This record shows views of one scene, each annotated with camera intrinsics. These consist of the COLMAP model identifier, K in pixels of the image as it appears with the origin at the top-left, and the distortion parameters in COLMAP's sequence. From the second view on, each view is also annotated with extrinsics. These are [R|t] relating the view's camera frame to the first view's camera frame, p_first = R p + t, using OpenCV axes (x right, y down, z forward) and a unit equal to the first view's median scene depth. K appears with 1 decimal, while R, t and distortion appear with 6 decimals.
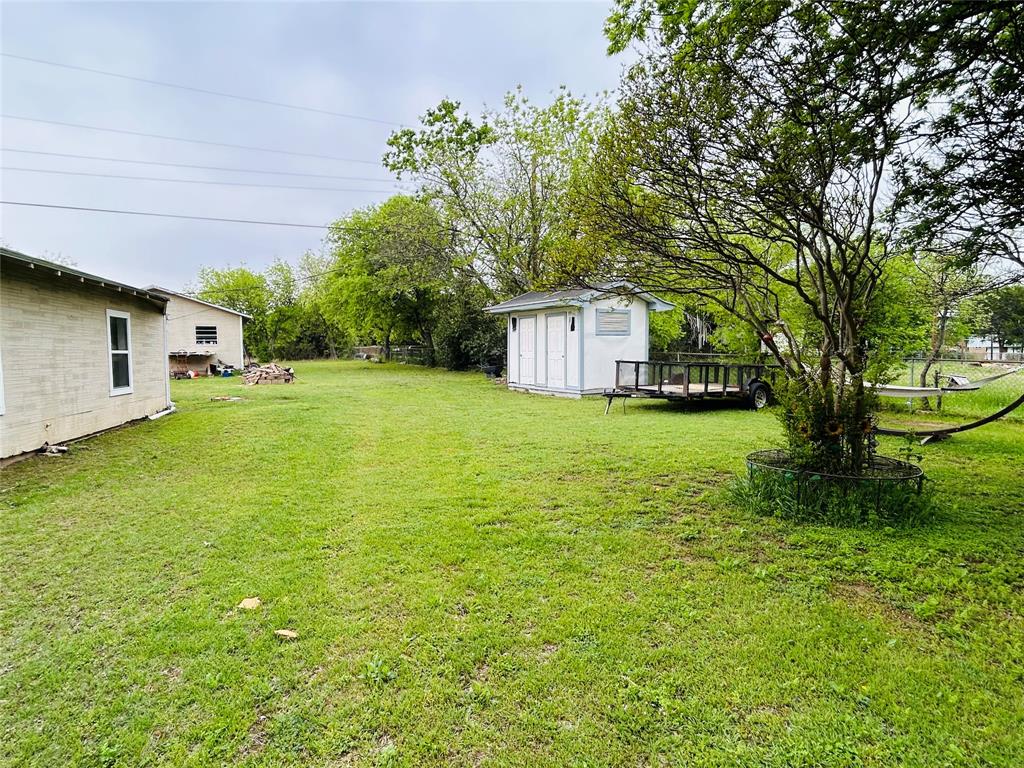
lens RADIAL K [[554.9, 0, 512.0], [0, 554.9, 384.0], [0, 0, 1]] dist [-0.000743, -0.000985]
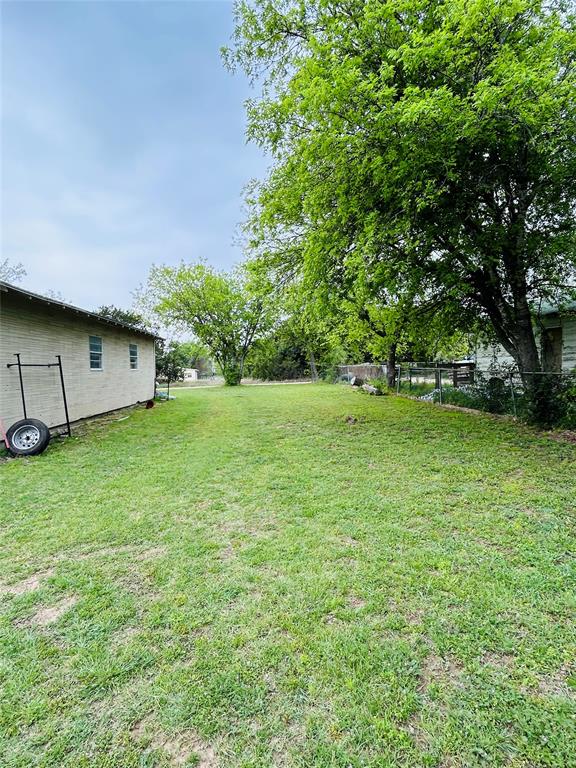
lens RADIAL K [[416.2, 0, 288.0], [0, 416.2, 384.0], [0, 0, 1]] dist [-0.000743, -0.000985]
pose [[0.908040, -0.033360, -0.417552, -0.128244], [0.036748, 0.999325, 0.000075, -0.046377], [0.417267, -0.015412, 0.908653, 0.510222]]
